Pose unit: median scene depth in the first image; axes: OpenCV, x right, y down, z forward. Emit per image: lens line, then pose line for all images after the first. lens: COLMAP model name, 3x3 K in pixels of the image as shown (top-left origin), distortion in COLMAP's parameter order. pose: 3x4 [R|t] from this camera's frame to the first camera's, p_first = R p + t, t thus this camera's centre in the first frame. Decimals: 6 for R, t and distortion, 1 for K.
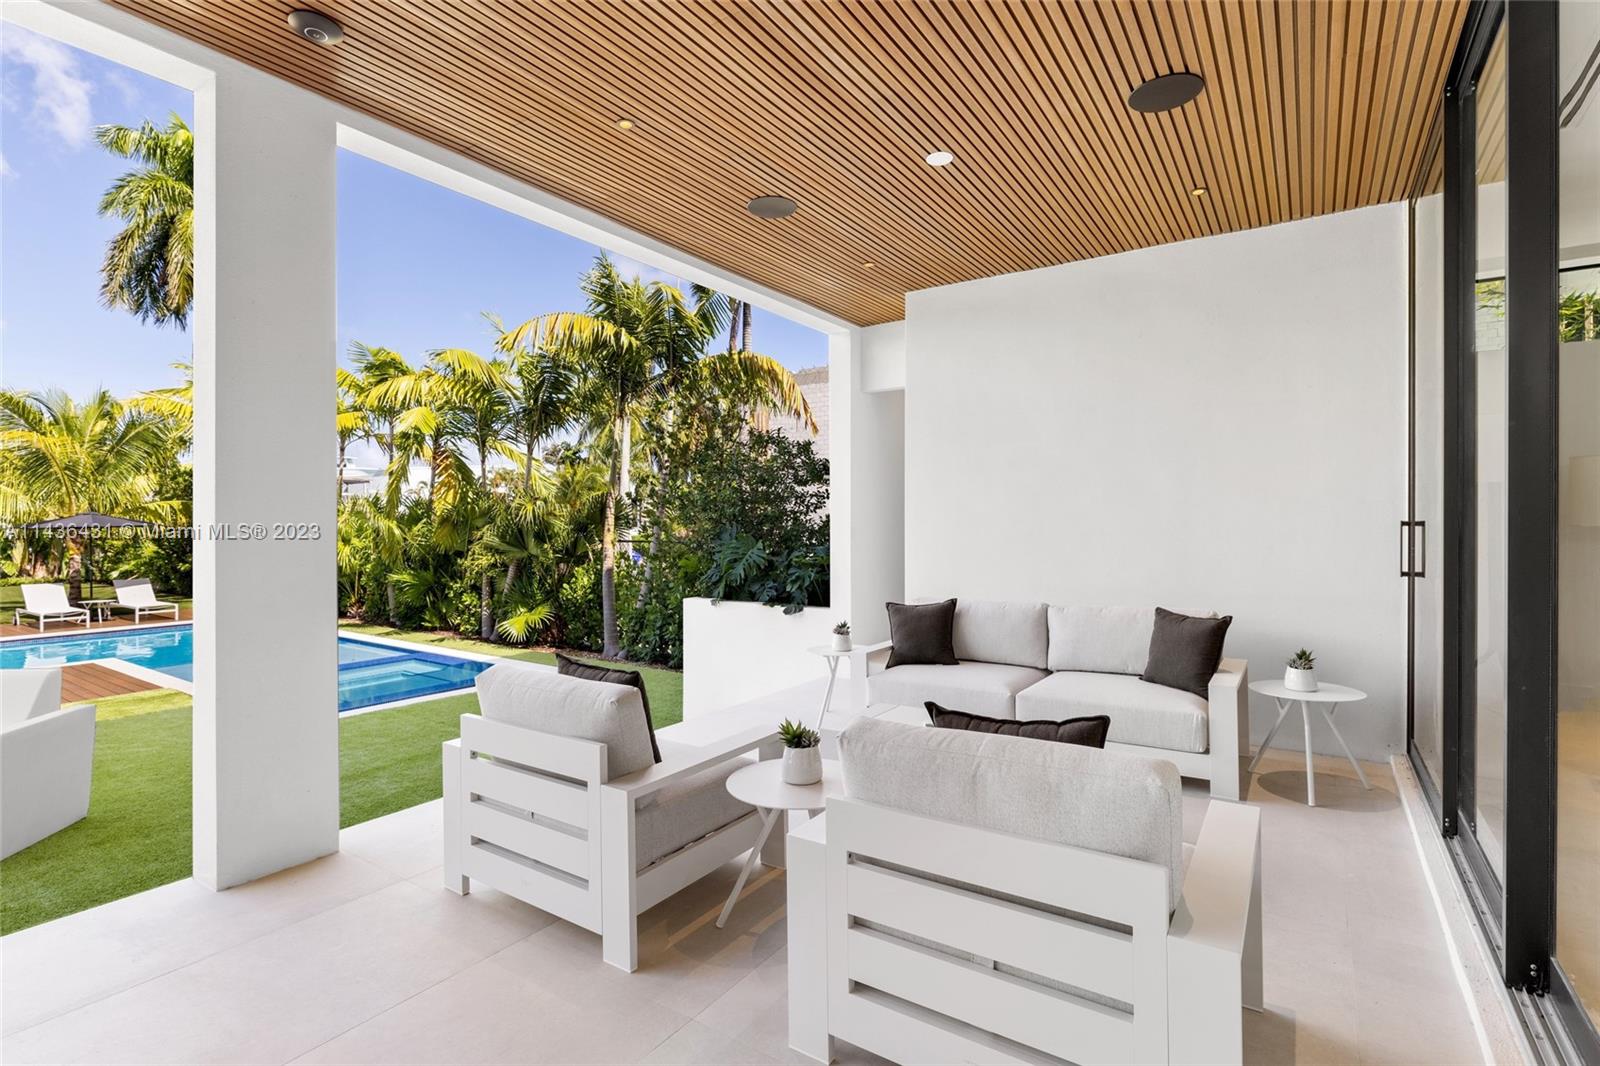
lens RADIAL K [[749.9, 0, 797.7], [0, 749.9, 521.6], [0, 0, 1]] dist [-0.001327, -0.000323]
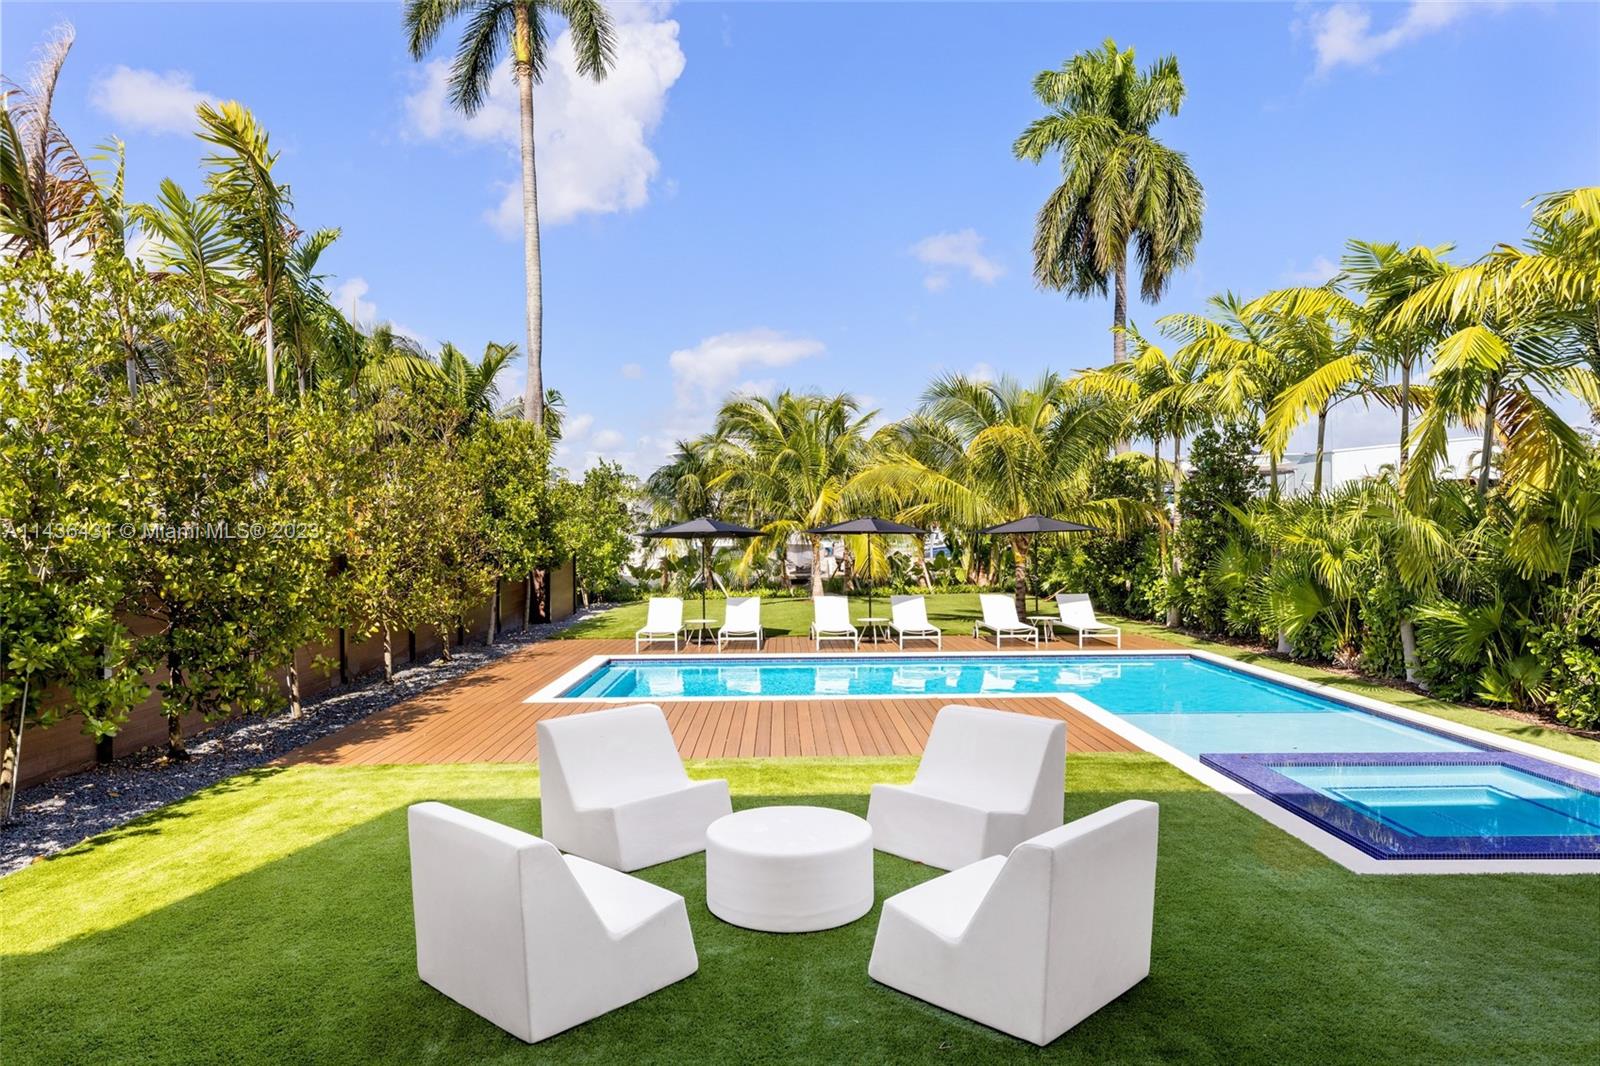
lens RADIAL K [[1031.3, 0, 794.1], [0, 1031.3, 541.0], [0, 0, 1]] dist [0.008105, 0.000223]
pose [[0.573909, 0.006153, -0.818896, -0.253273], [0.005520, 0.999920, 0.011382, 0.005879], [0.818900, -0.011053, 0.573829, 0.167762]]
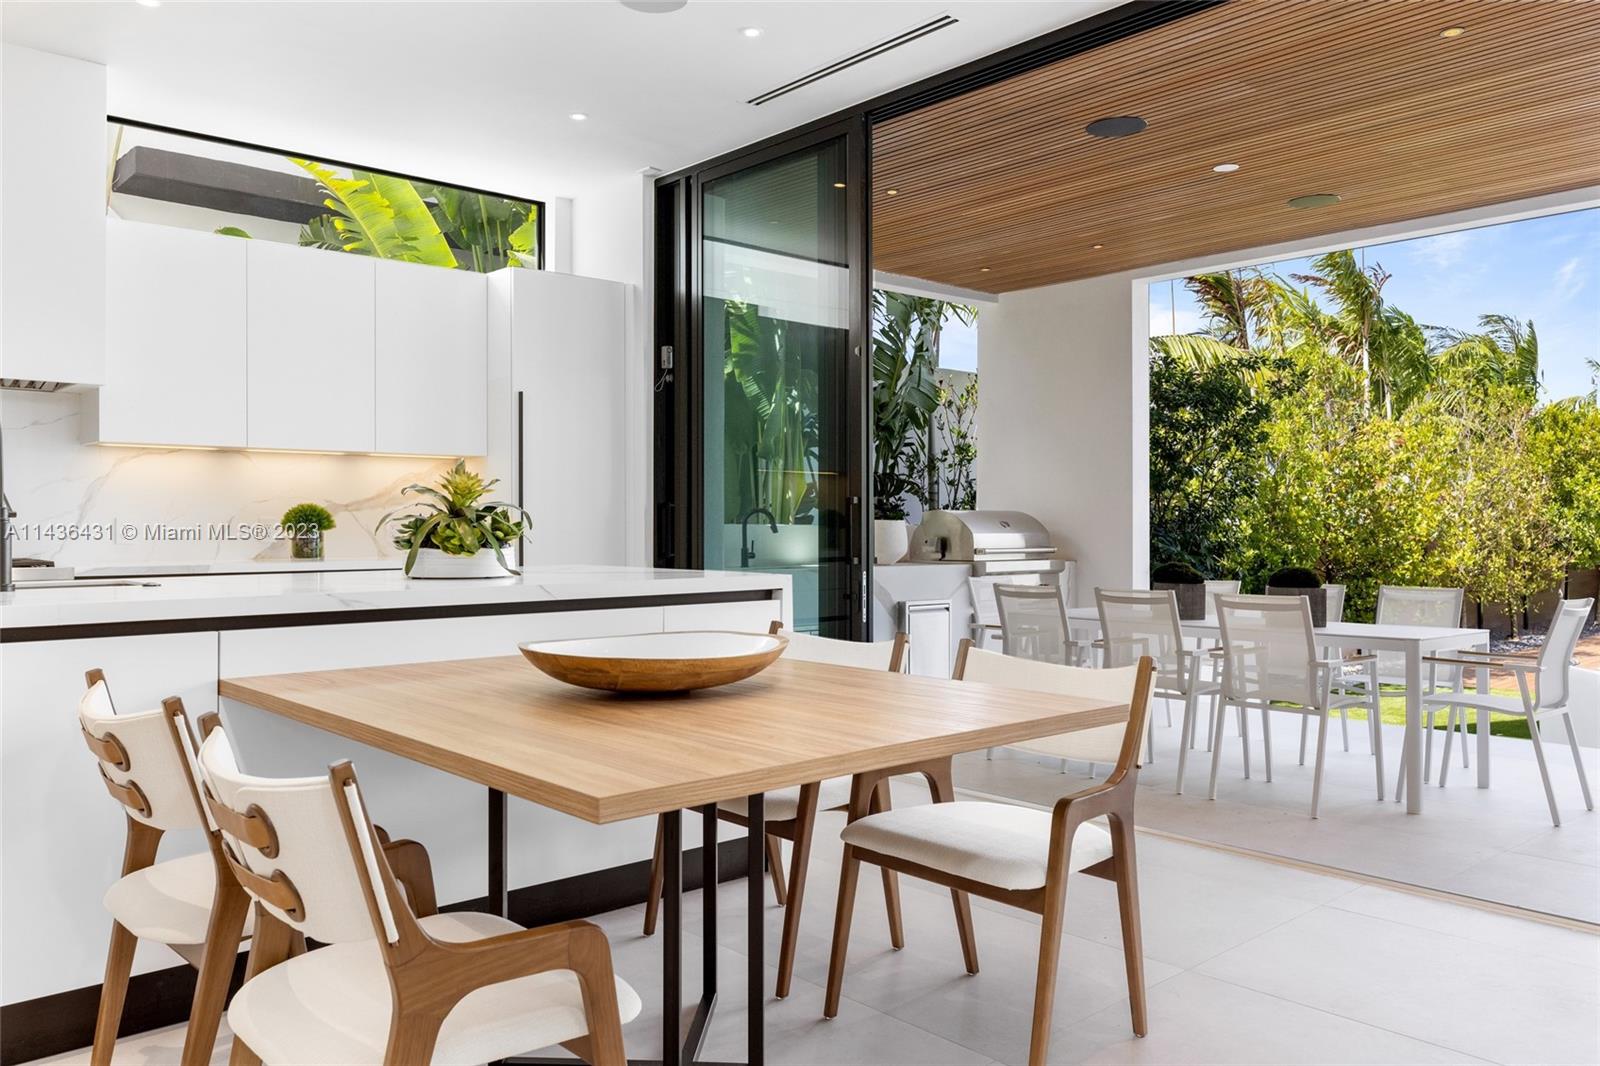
lens RADIAL K [[1185.6, 0, 801.6], [0, 1185.6, 515.5], [0, 0, 1]] dist [0.025729, -0.021085]
pose [[-0.224813, -0.007163, -0.974376, 0.521008], [0.001098, 0.999970, -0.007605, 0.015632], [0.974401, -0.002779, -0.224799, -0.137710]]
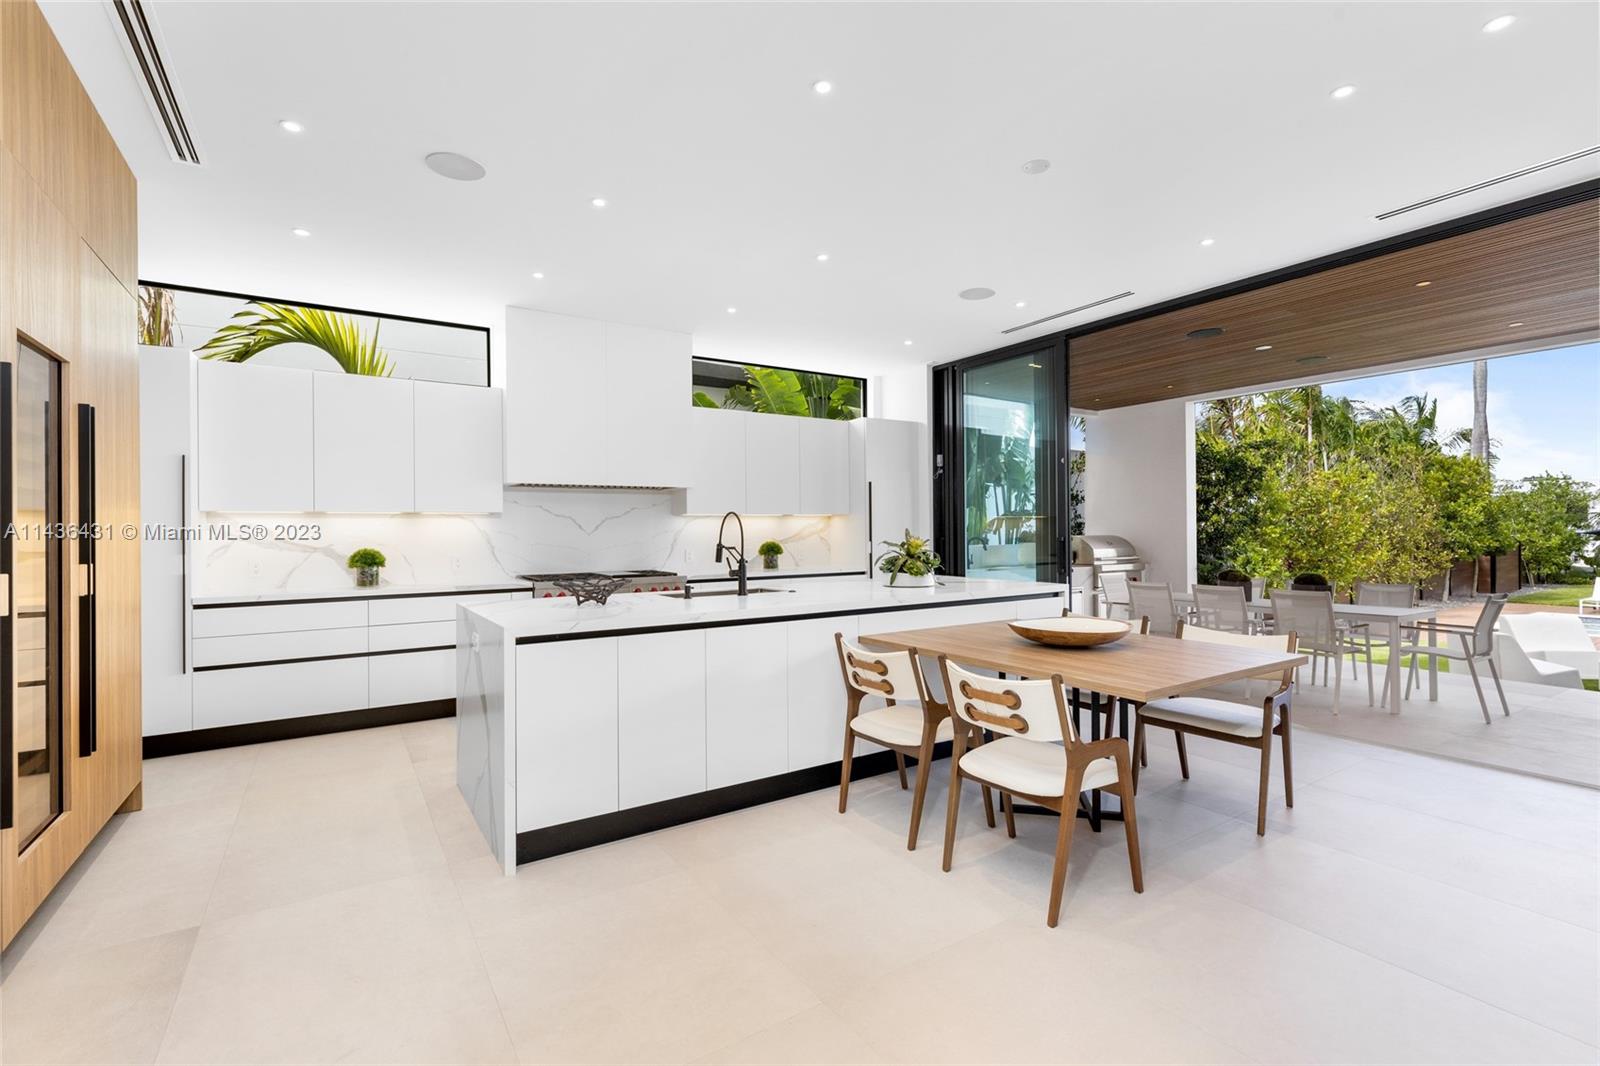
lens RADIAL K [[714.5, 0, 799.2], [0, 714.5, 529.4], [0, 0, 1]] dist [0.002773, 0.000866]
pose [[-0.375513, 0.001266, -0.926816, 0.669096], [0.009199, 0.999955, -0.002361, -0.007990], [0.926772, -0.009412, -0.375507, -0.227763]]
